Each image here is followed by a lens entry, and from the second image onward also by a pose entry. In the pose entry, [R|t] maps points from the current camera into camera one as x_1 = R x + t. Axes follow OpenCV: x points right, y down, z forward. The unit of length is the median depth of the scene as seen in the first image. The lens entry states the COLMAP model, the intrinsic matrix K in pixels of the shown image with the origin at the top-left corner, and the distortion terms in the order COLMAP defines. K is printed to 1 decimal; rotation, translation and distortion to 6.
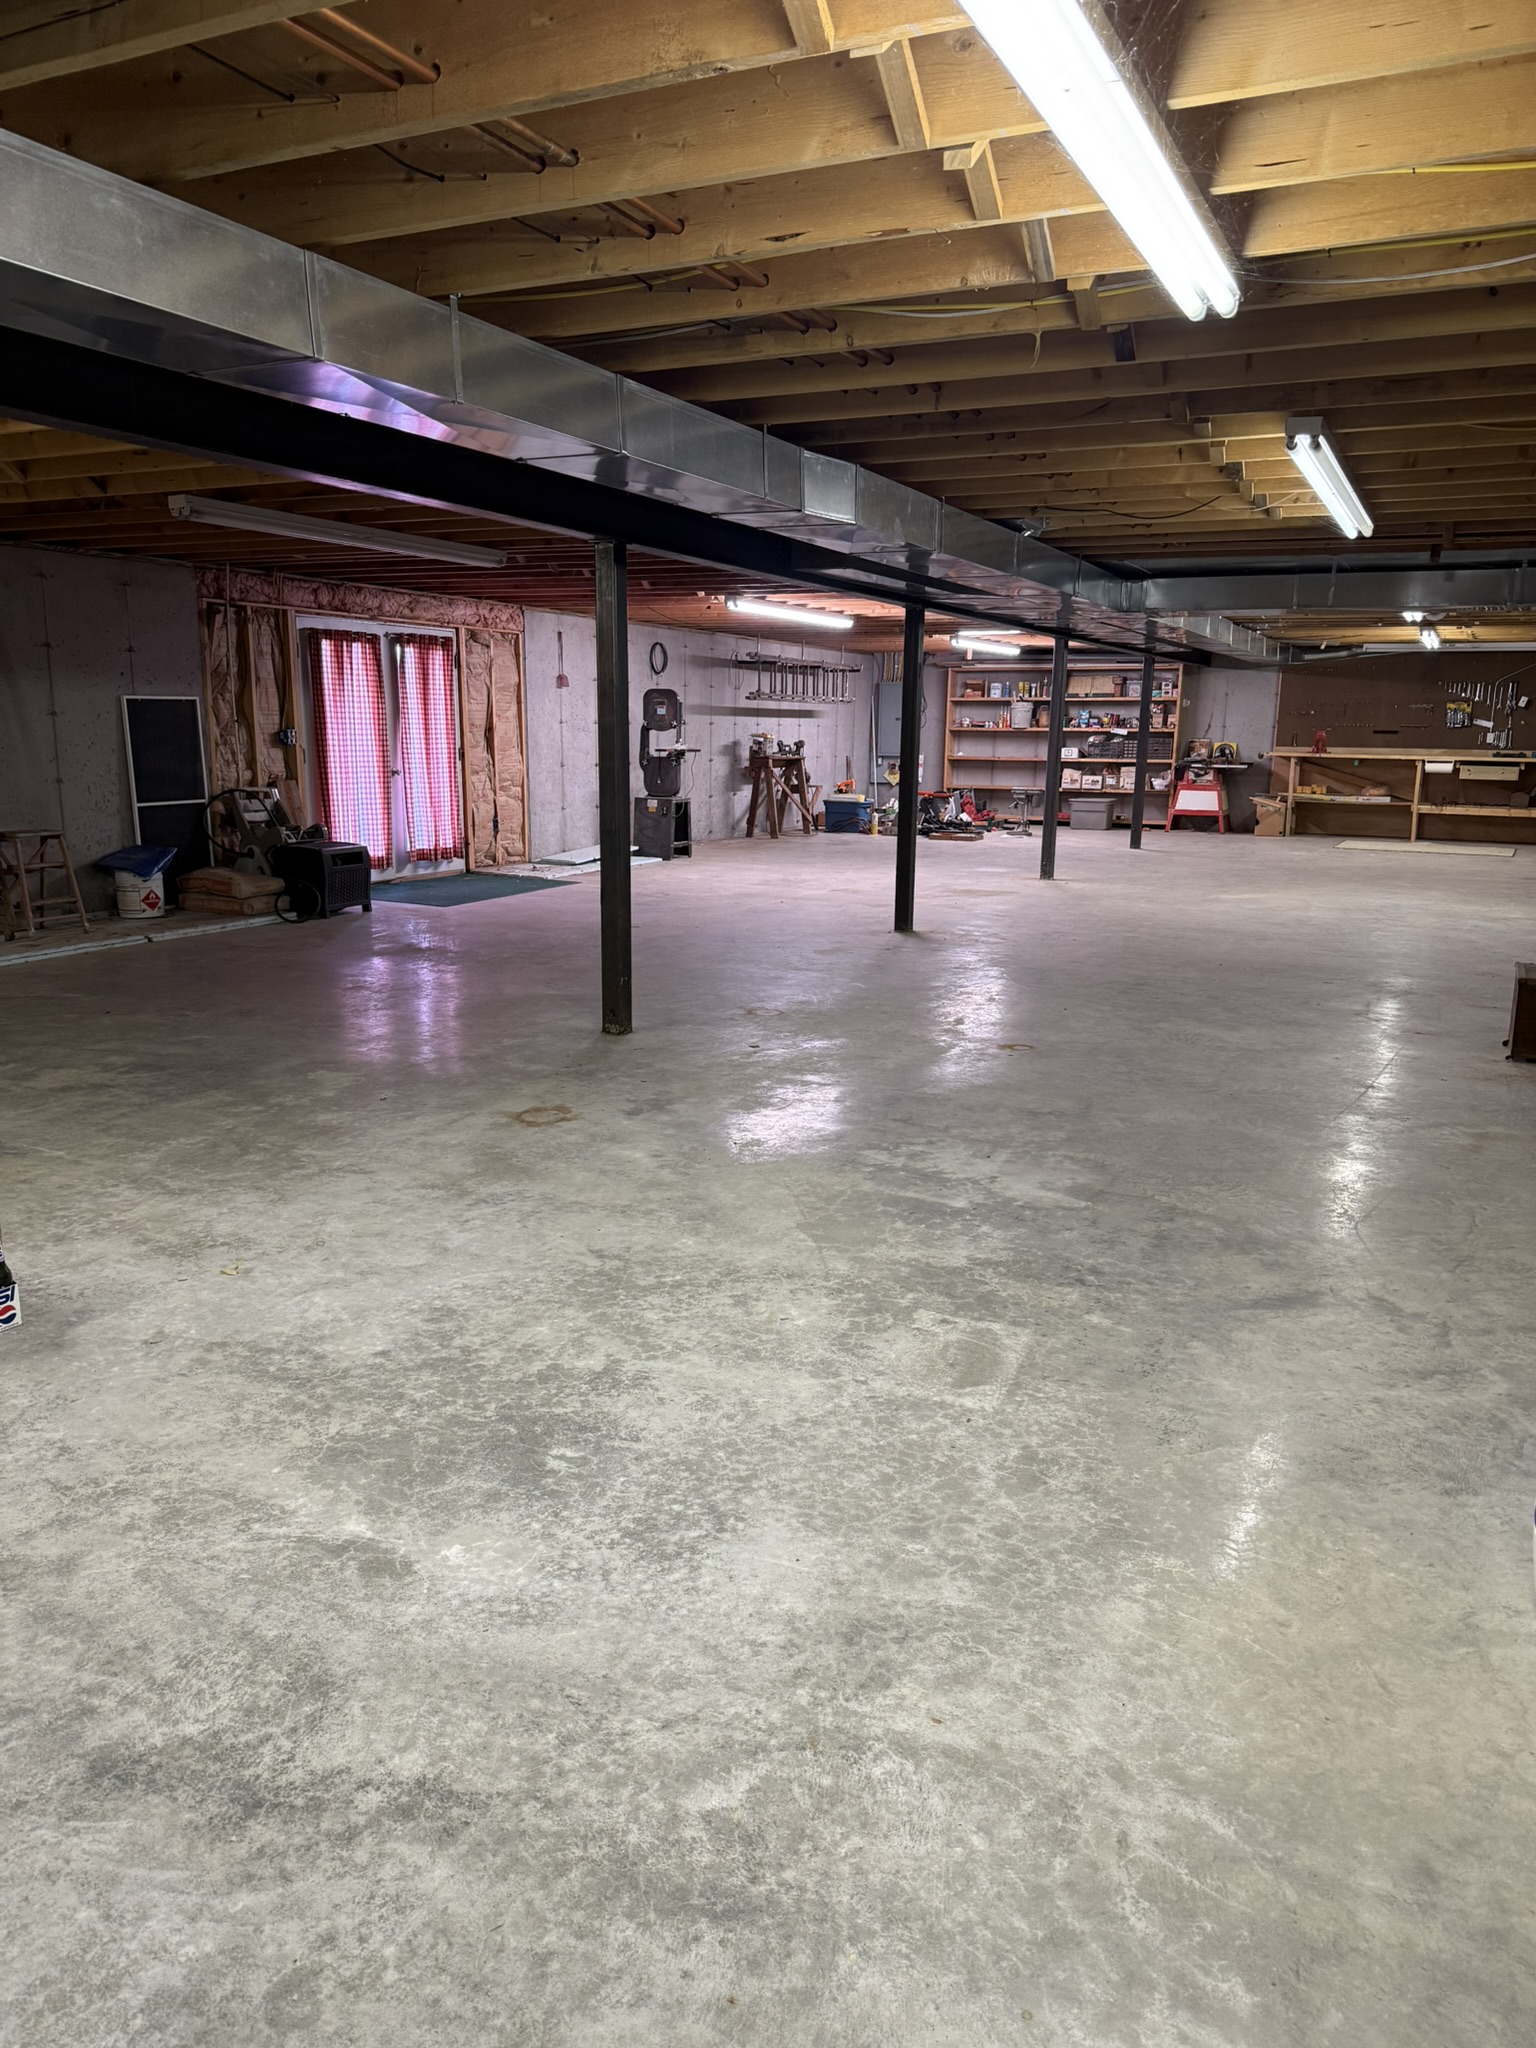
lens RADIAL K [[1450.8, 0, 768.2], [0, 1450.8, 1025.3], [0, 0, 1]] dist [-0.000957, -0.002066]
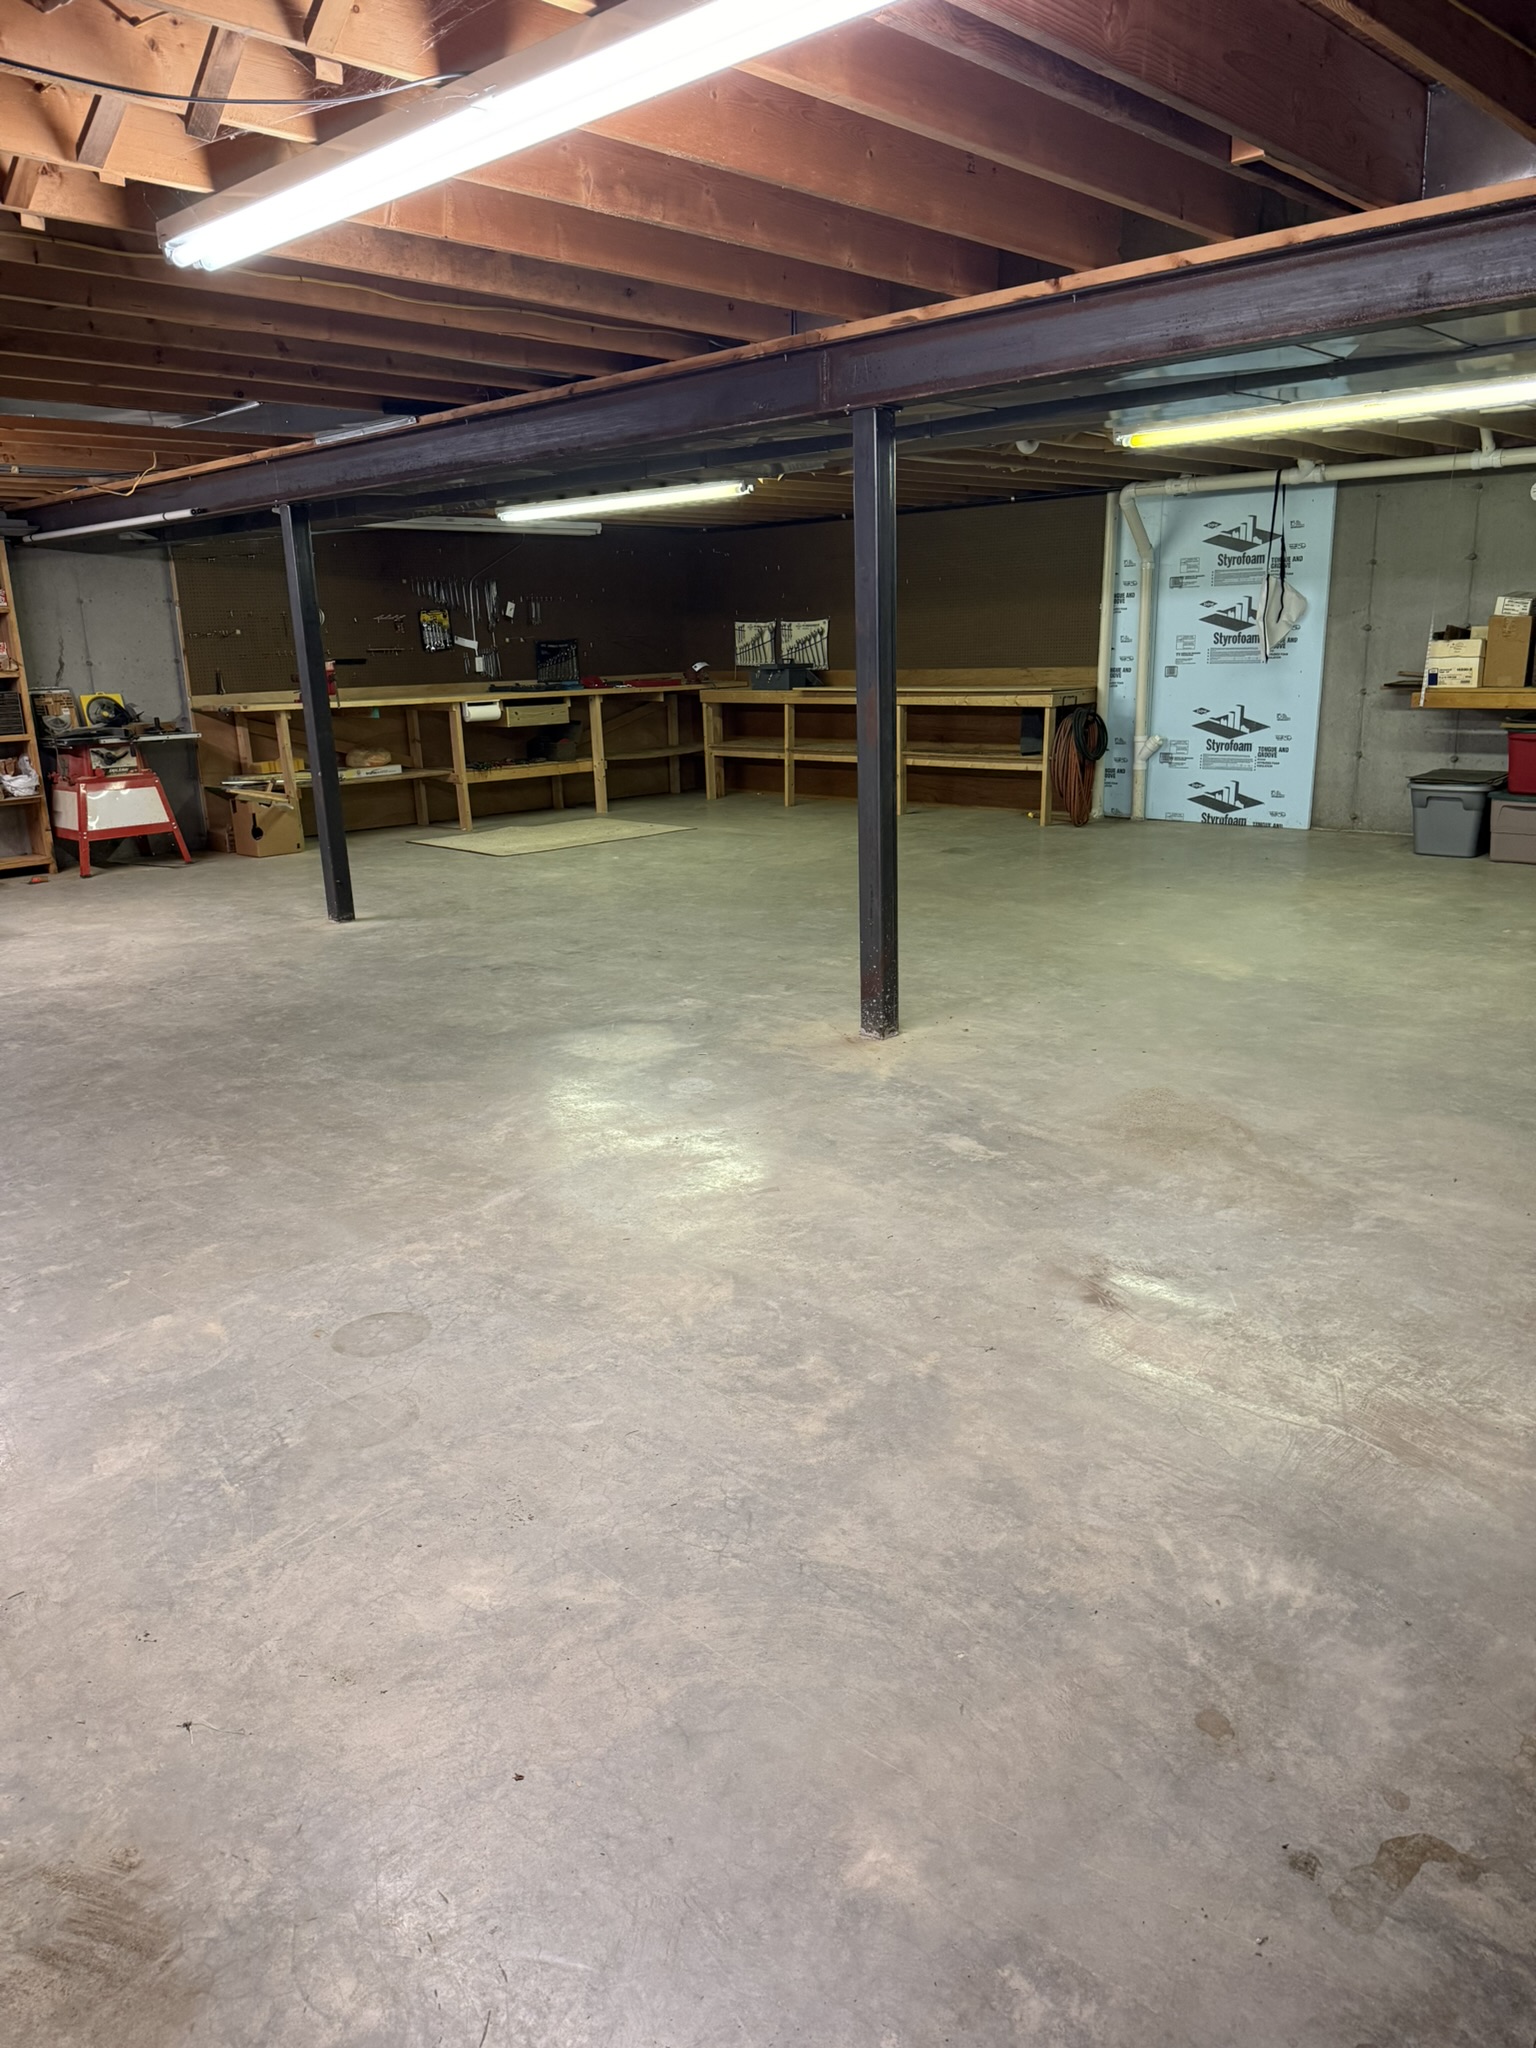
lens RADIAL K [[1450.8, 0, 767.4], [0, 1450.8, 1031.9], [0, 0, 1]] dist [-0.000957, -0.002066]
pose [[0.315314, -0.264135, 0.911487, -0.126600], [0.215836, 0.955273, 0.202158, -0.141637], [-0.924117, 0.132989, 0.358221, 0.653446]]
